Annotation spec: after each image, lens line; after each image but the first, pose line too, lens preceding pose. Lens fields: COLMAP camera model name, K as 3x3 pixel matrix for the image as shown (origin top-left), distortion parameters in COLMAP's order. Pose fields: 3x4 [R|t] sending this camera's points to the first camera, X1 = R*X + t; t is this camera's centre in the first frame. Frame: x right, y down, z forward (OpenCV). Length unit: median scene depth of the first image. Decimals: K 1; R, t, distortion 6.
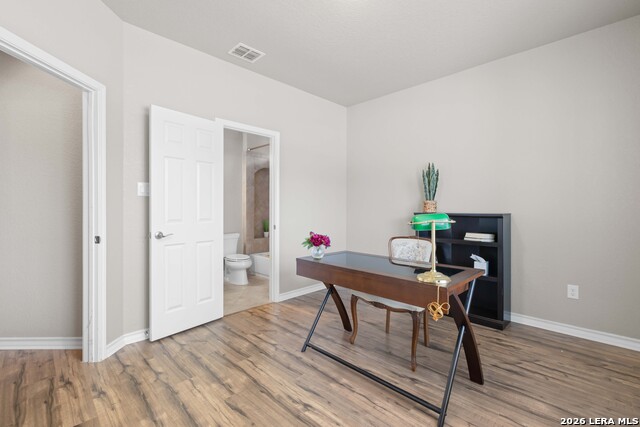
lens RADIAL K [[293.0, 0, 319.7], [0, 293.0, 209.6], [0, 0, 1]] dist [-0.000835, -0.000081]
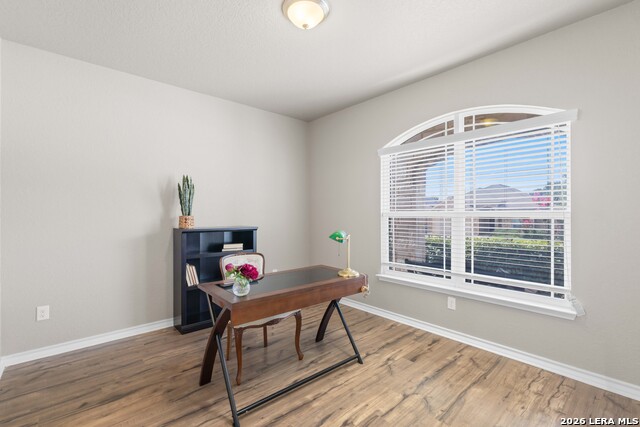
lens RADIAL K [[293.0, 0, 320.3], [0, 293.0, 212.7], [0, 0, 1]] dist [-0.000835, -0.000081]
pose [[0.041463, -0.002919, 0.999136, -0.913291], [0.002774, 0.999992, 0.002806, -0.069530], [-0.999136, 0.002655, 0.041471, 0.879004]]
